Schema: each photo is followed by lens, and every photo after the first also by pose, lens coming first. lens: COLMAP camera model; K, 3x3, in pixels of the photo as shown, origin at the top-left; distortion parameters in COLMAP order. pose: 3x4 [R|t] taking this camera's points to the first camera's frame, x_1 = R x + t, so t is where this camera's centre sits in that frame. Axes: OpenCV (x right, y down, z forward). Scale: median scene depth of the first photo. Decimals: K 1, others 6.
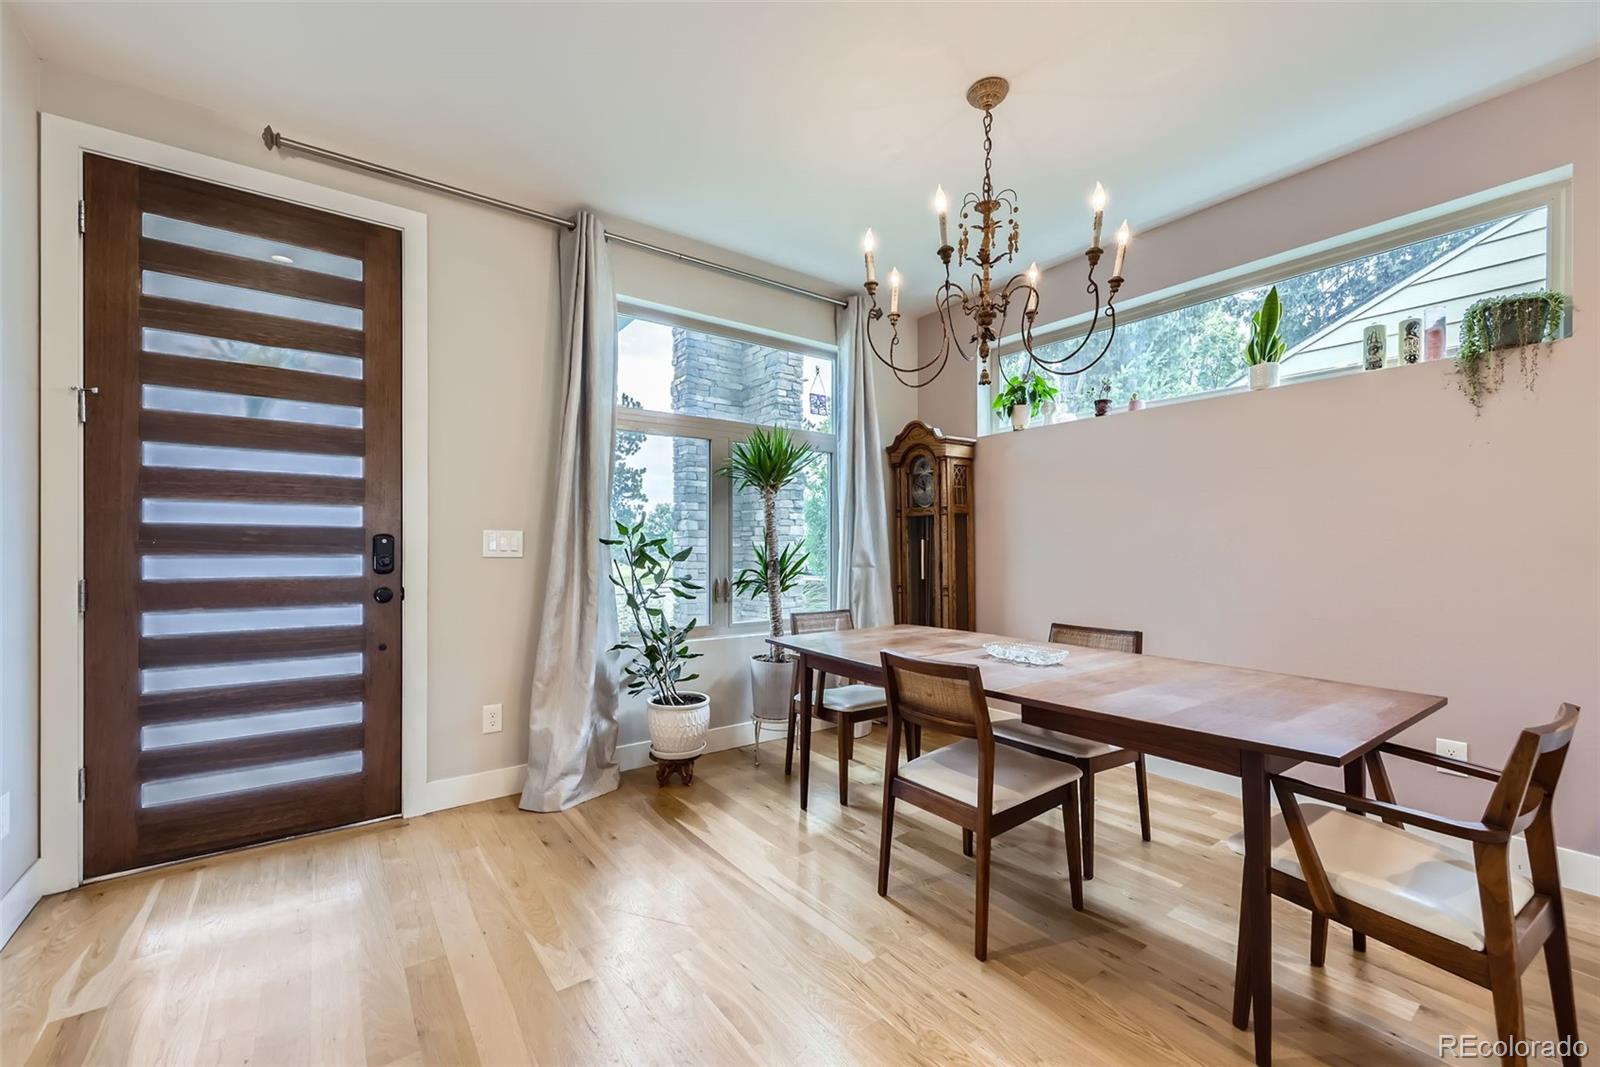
lens RADIAL K [[650.5, 0, 791.8], [0, 650.5, 547.0], [0, 0, 1]] dist [-0.002464, 0.000176]
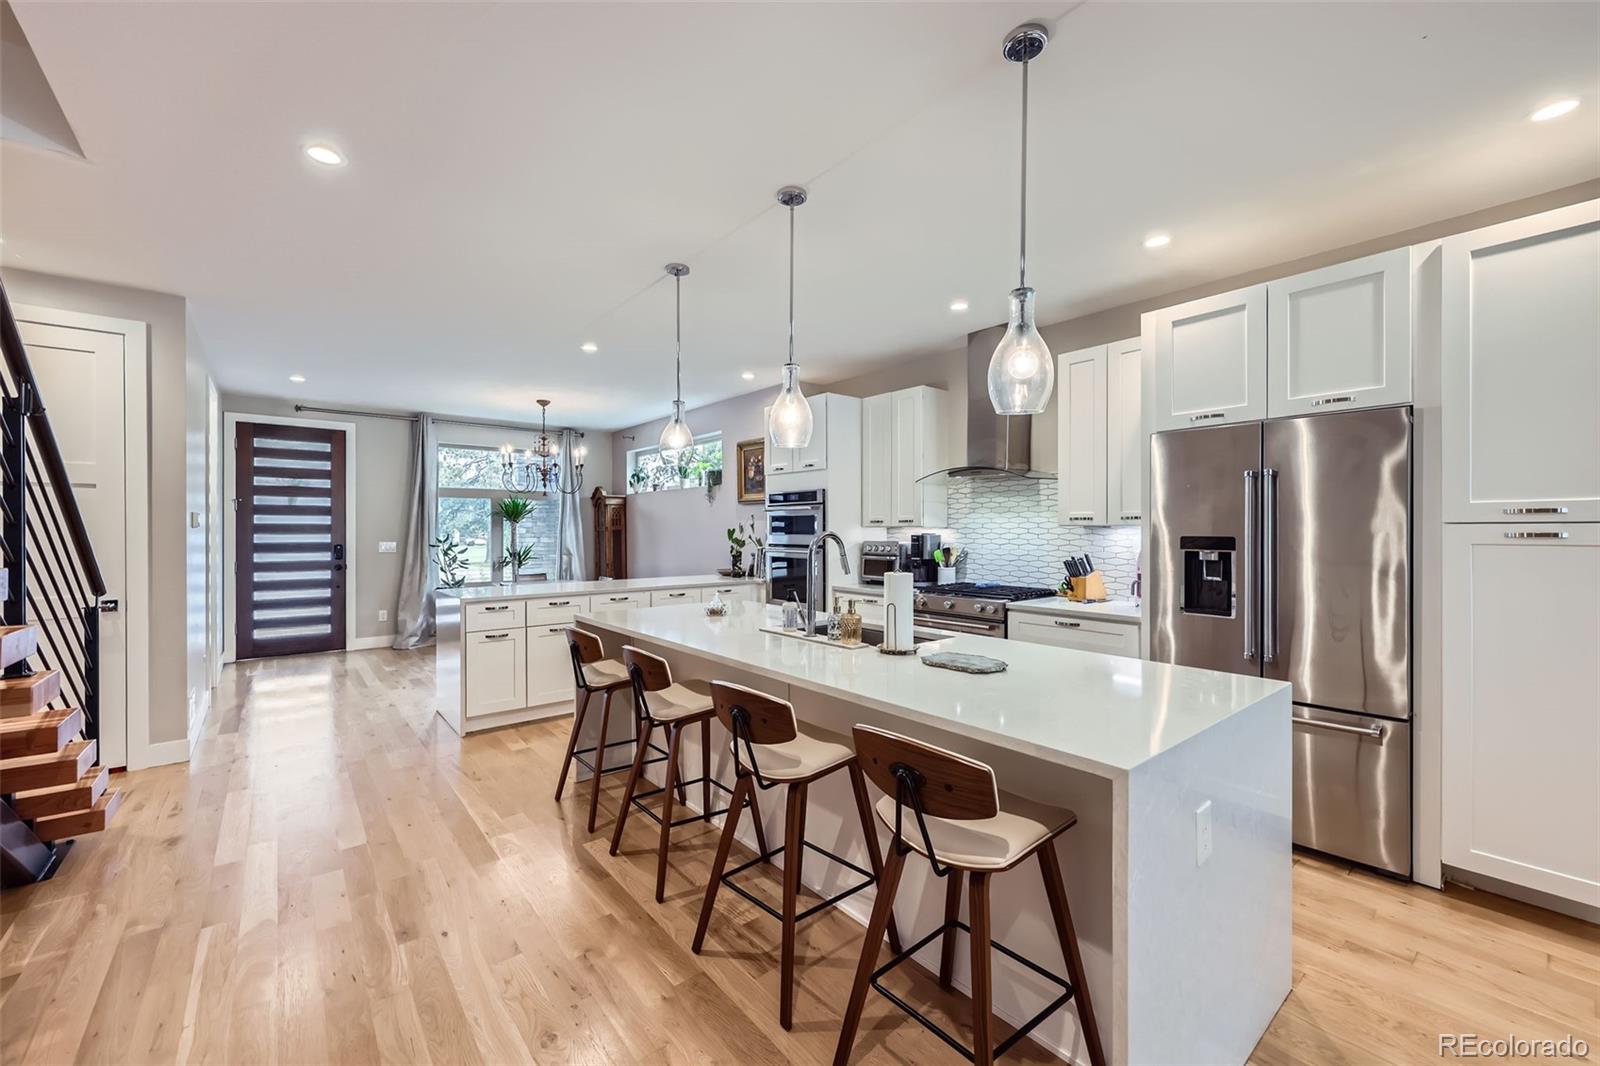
lens RADIAL K [[650.5, 0, 808.4], [0, 650.5, 530.7], [0, 0, 1]] dist [-0.002464, 0.000176]
pose [[0.997142, -0.002425, 0.075512, 1.116084], [0.002646, 0.999993, -0.002827, -0.065350], [-0.075505, 0.003019, 0.997141, -1.843155]]
